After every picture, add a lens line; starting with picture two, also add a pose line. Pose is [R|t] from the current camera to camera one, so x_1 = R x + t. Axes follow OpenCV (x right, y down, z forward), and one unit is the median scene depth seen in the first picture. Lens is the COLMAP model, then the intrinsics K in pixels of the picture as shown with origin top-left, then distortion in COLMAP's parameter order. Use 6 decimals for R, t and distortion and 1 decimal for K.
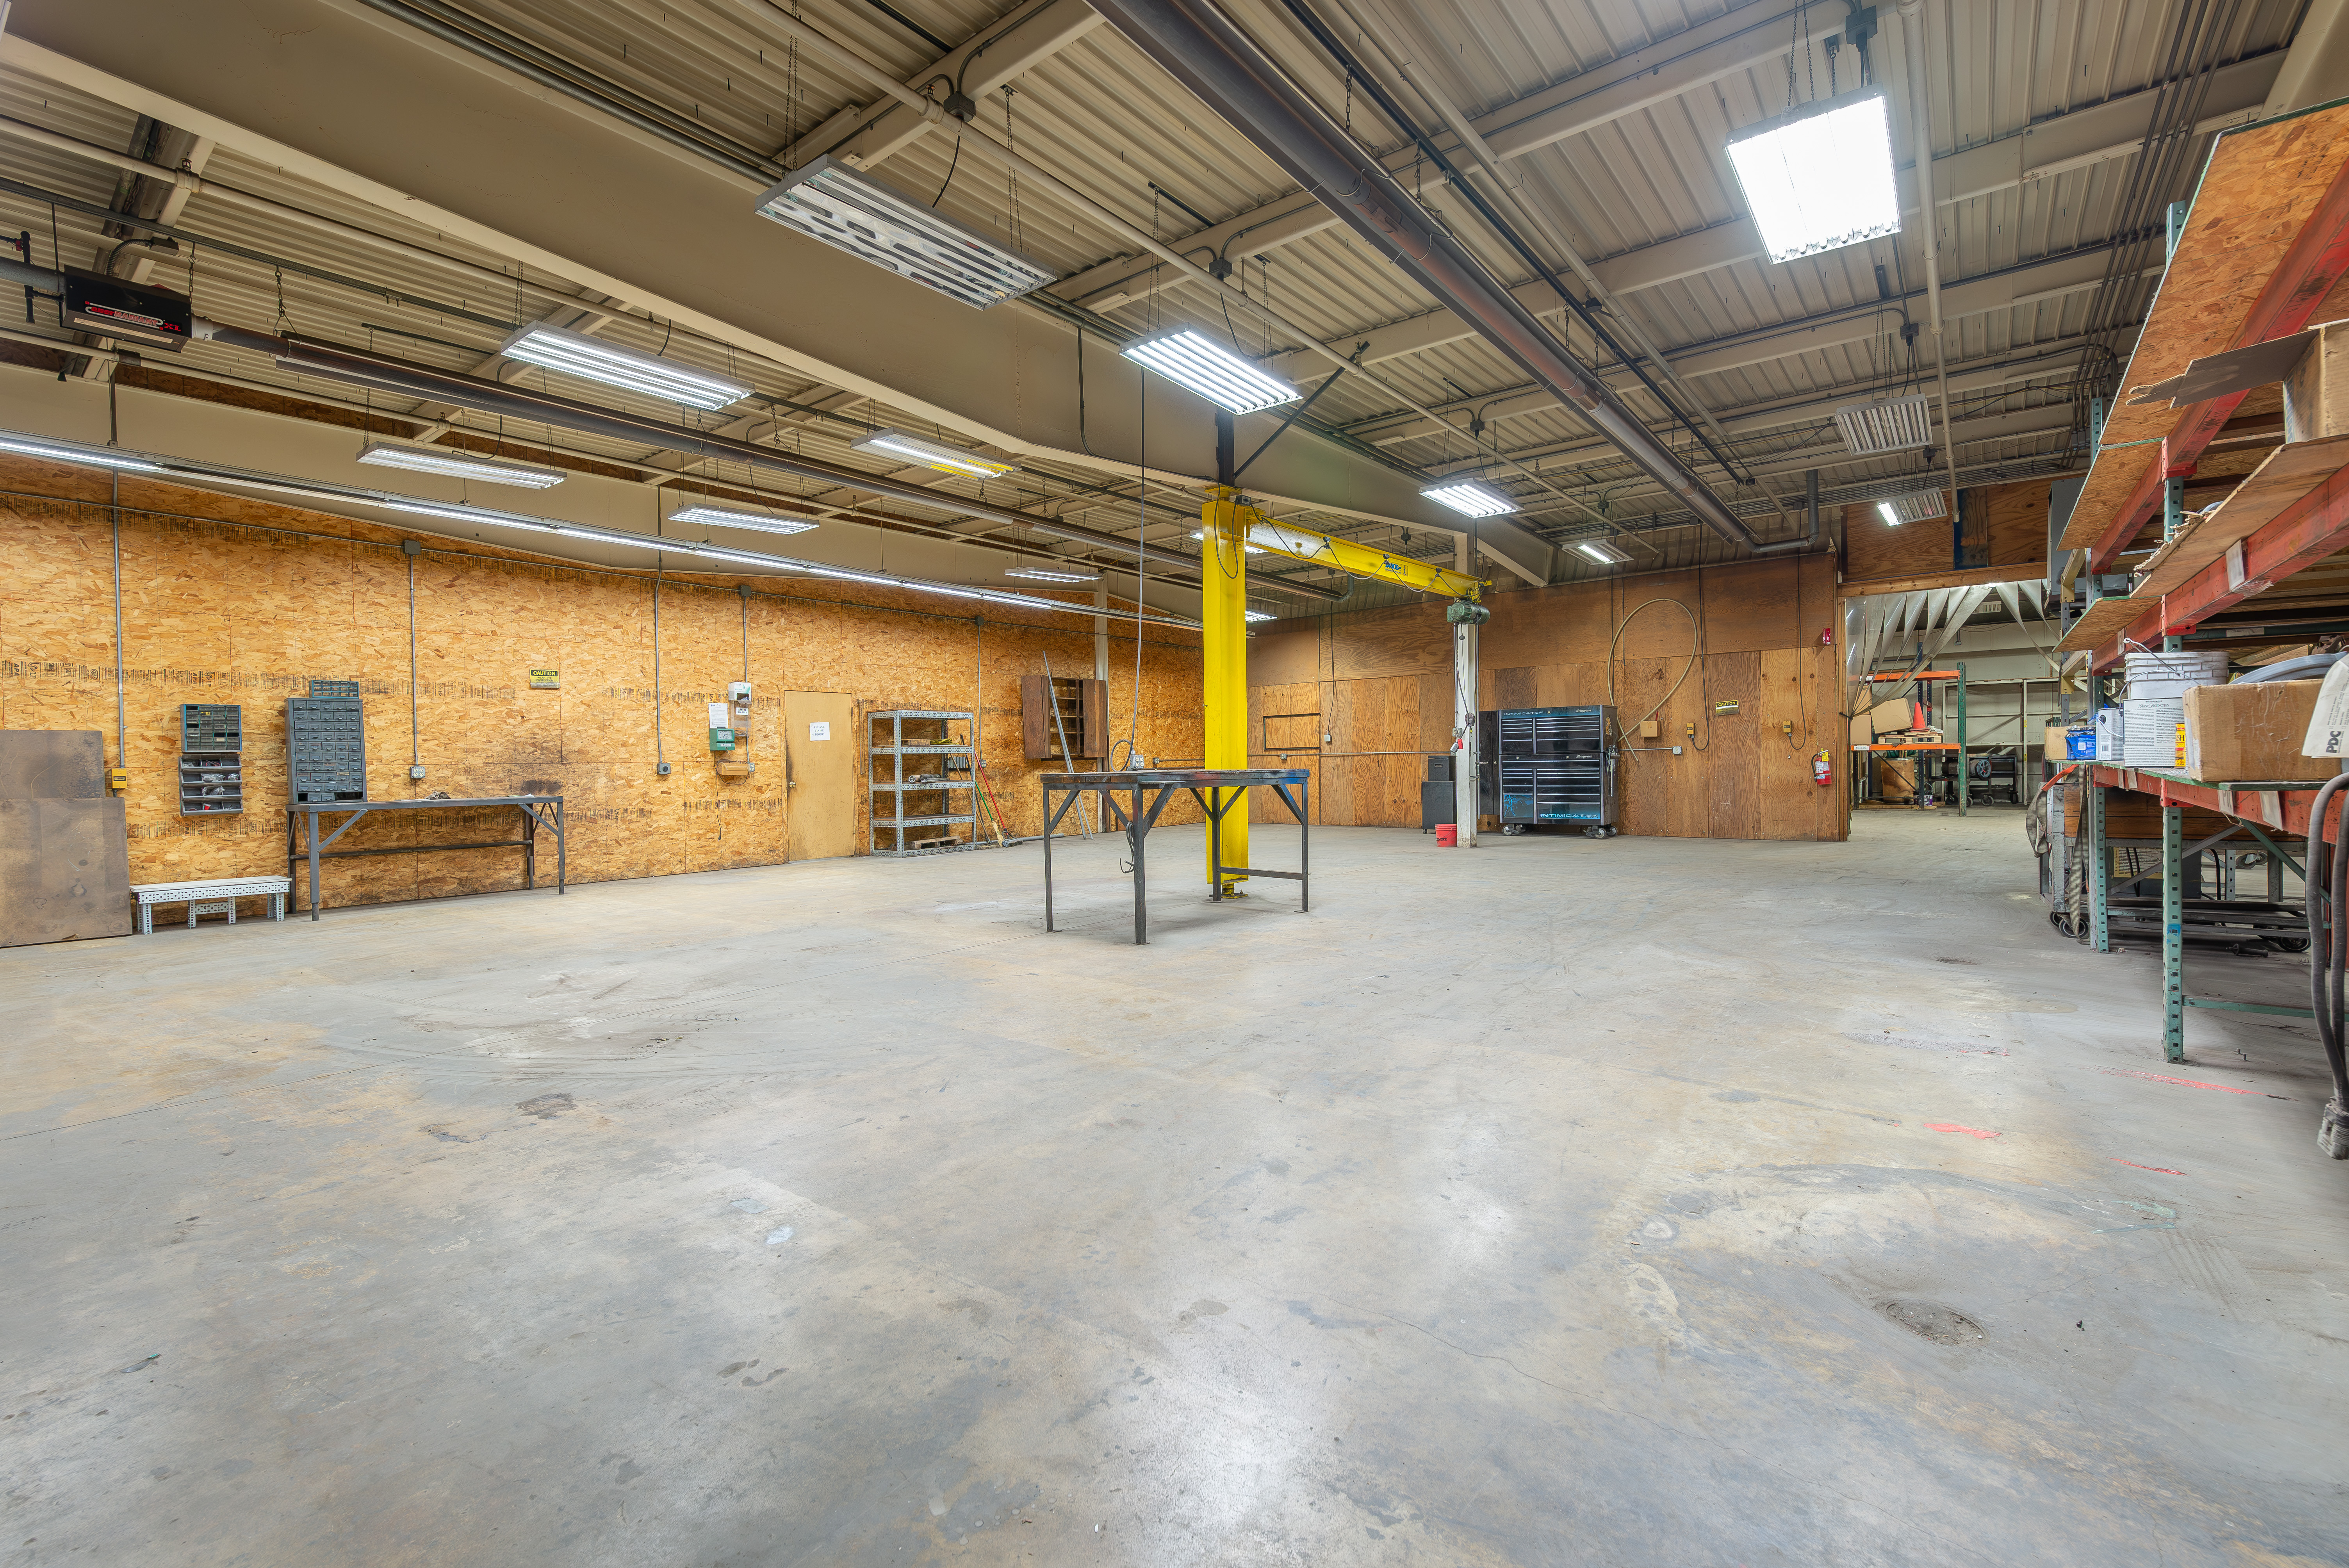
lens RADIAL K [[1020.7, 0, 1180.6], [0, 1020.7, 773.8], [0, 0, 1]] dist [0.012613, -0.000279]
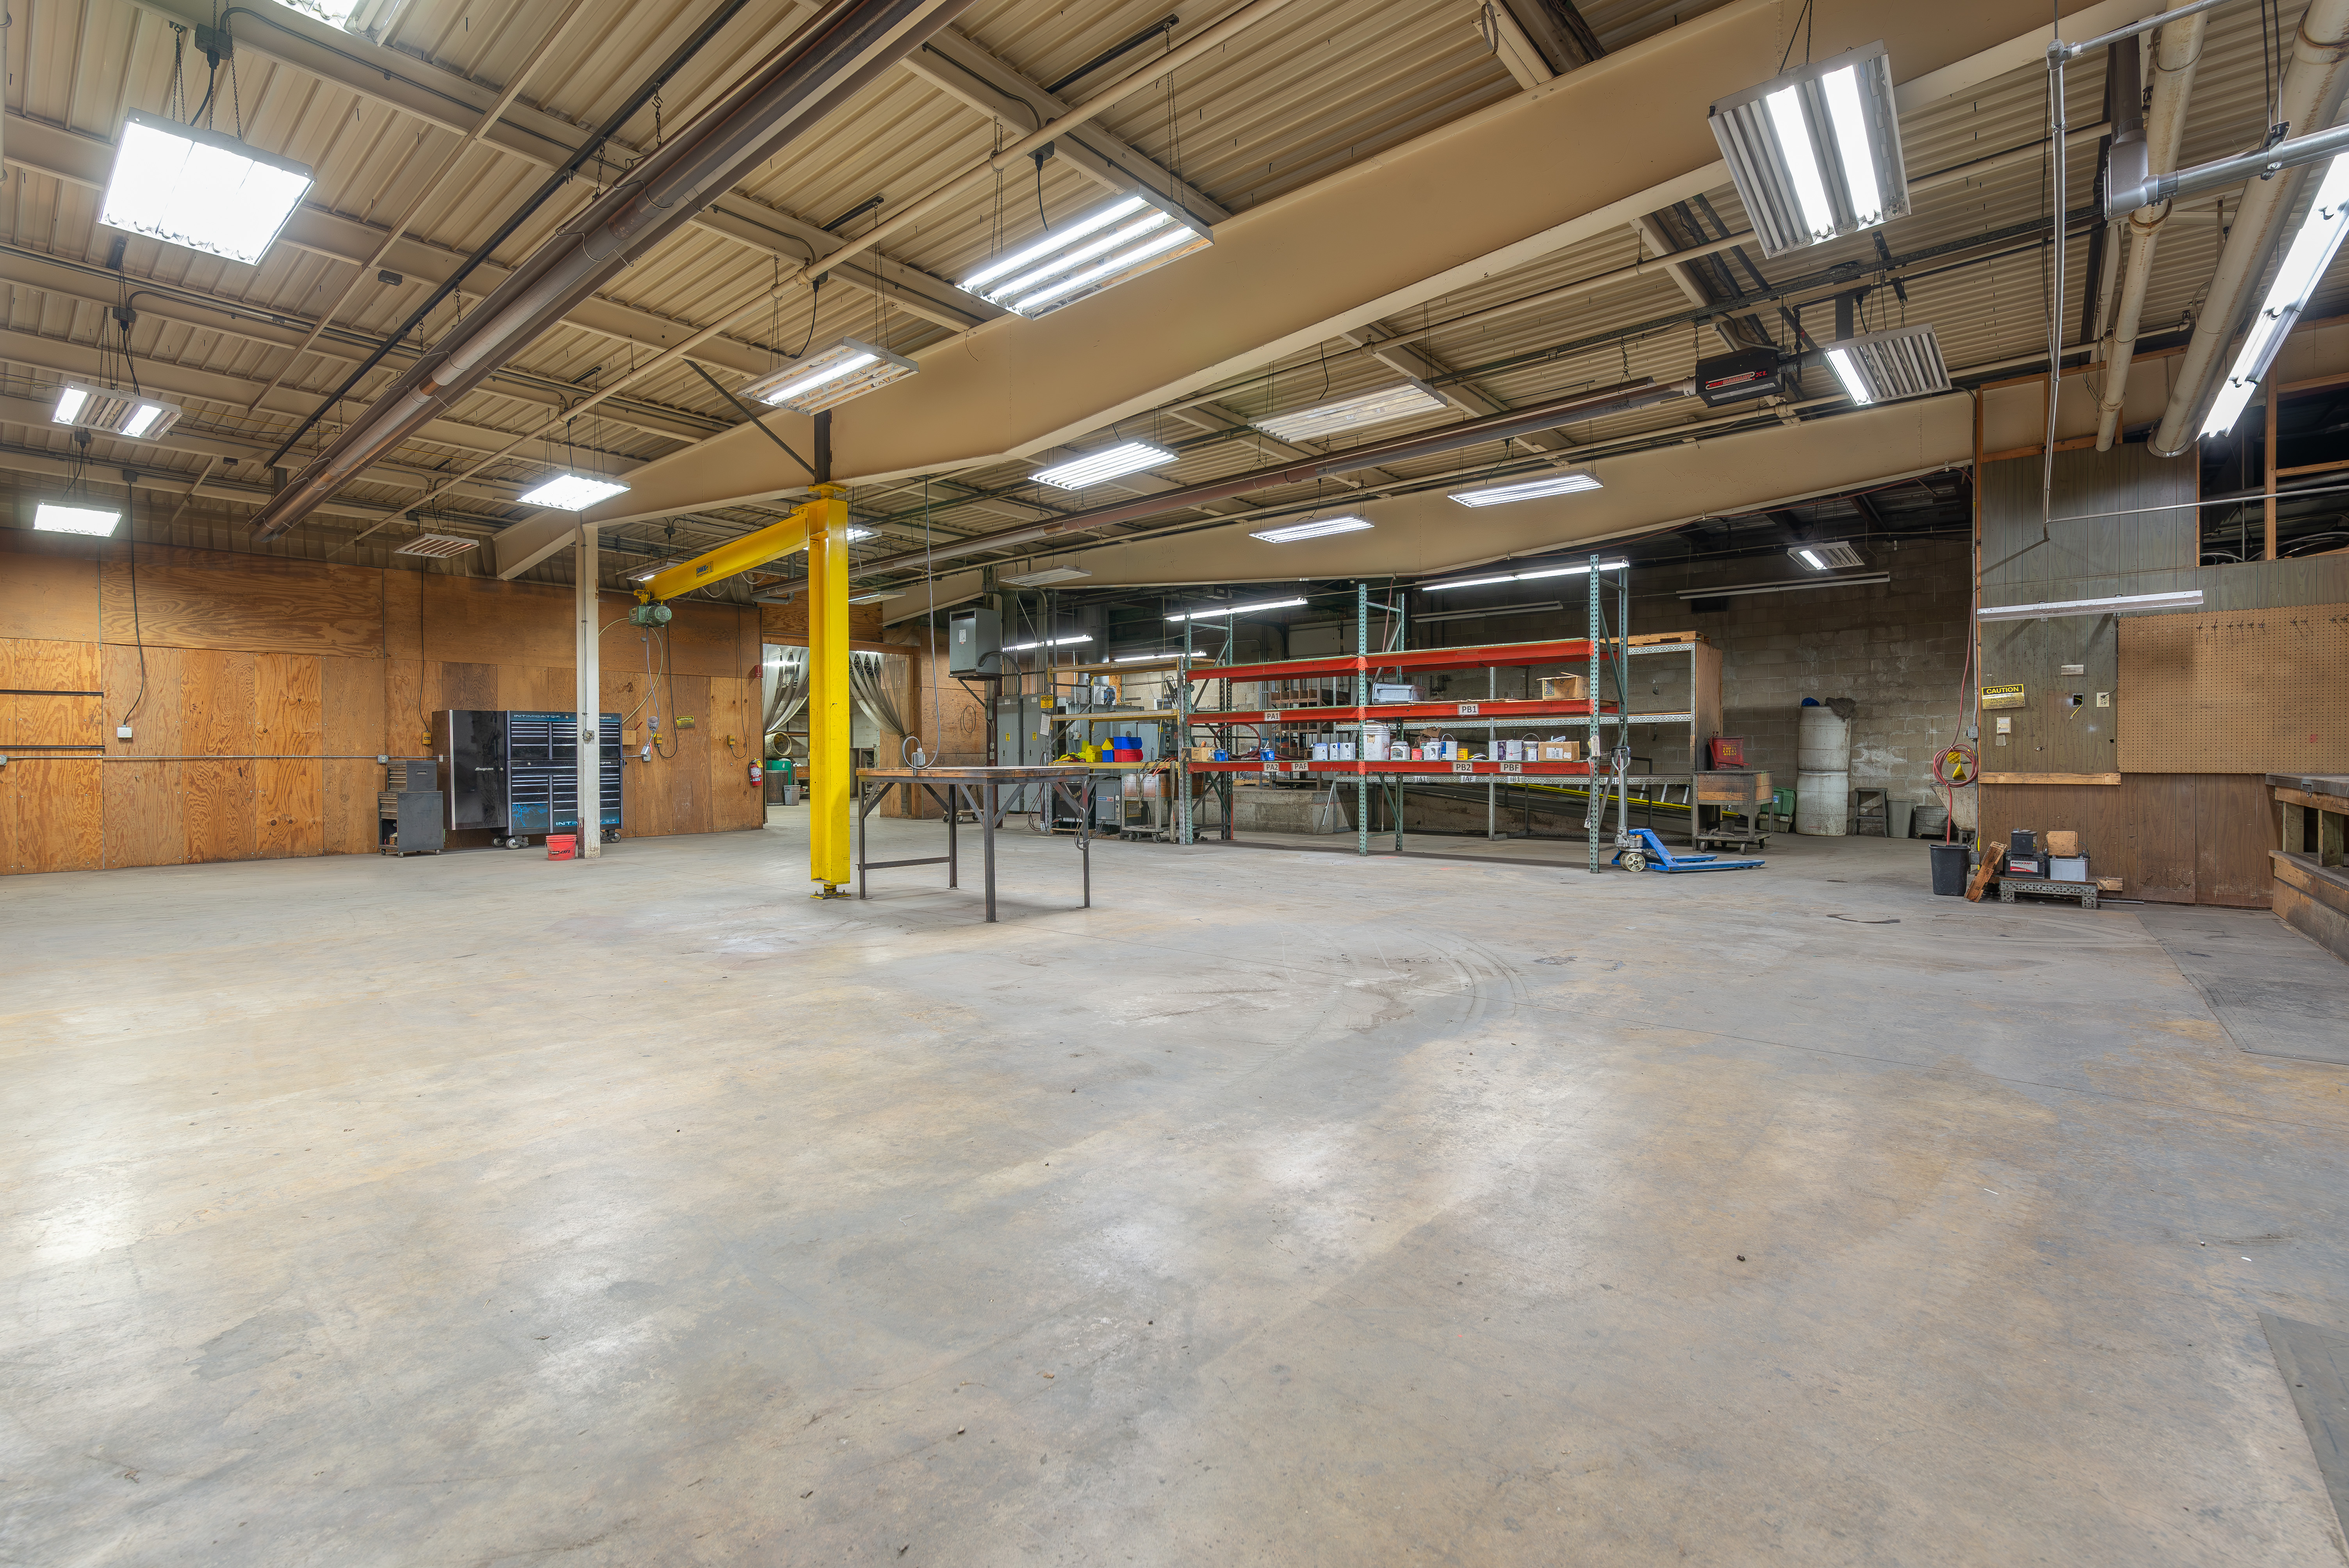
lens RADIAL K [[1020.7, 0, 1170.5], [0, 1020.7, 775.5], [0, 0, 1]] dist [0.012613, -0.000279]
pose [[0.047544, -0.003782, 0.998862, -1.381298], [0.019217, 0.999811, 0.002871, 0.008652], [-0.998684, 0.019058, 0.047607, 0.897683]]
